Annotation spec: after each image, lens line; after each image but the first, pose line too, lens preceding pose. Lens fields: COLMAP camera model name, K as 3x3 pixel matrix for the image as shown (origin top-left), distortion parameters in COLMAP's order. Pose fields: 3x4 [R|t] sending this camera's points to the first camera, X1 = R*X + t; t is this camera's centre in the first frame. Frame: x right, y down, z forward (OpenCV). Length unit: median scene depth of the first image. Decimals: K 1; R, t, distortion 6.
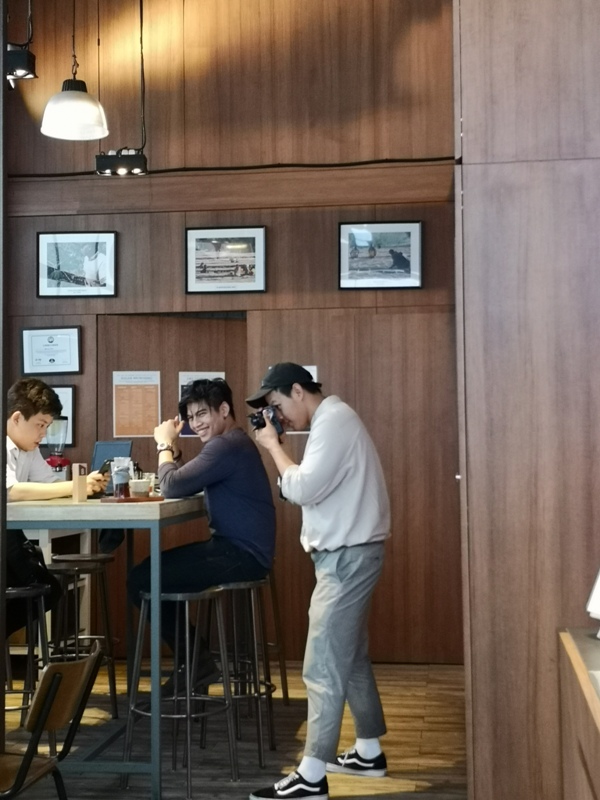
lens RADIAL K [[1252.2, 0, 300.3], [0, 1252.2, 400.3], [0, 0, 1]] dist [0.048247, 0.000000]
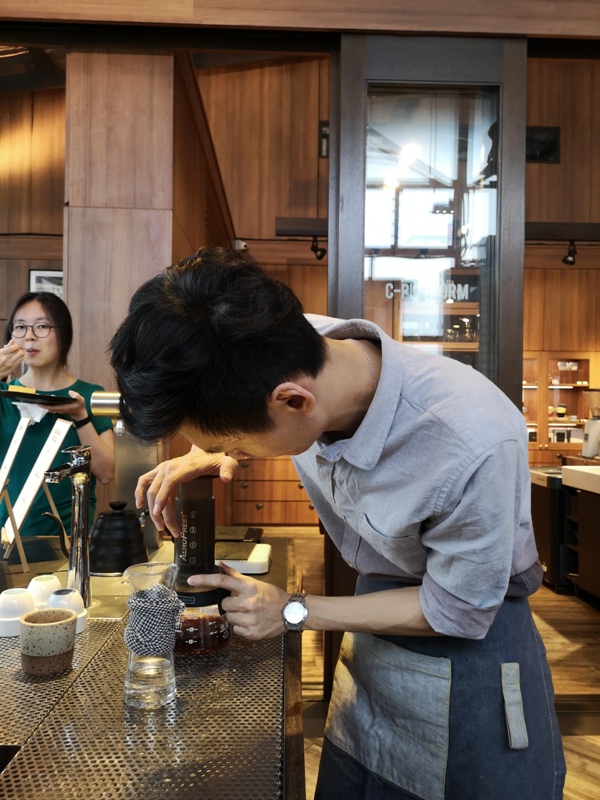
lens RADIAL K [[640.9, 0, 299.3], [0, 640.9, 400.6], [0, 0, 1]] dist [0.040821, -0.060892]
pose [[0.982271, 0.025435, 0.185734, 0.260098], [-0.030635, 0.999213, 0.025180, 0.010244], [-0.184948, -0.030424, 0.982277, 0.209266]]
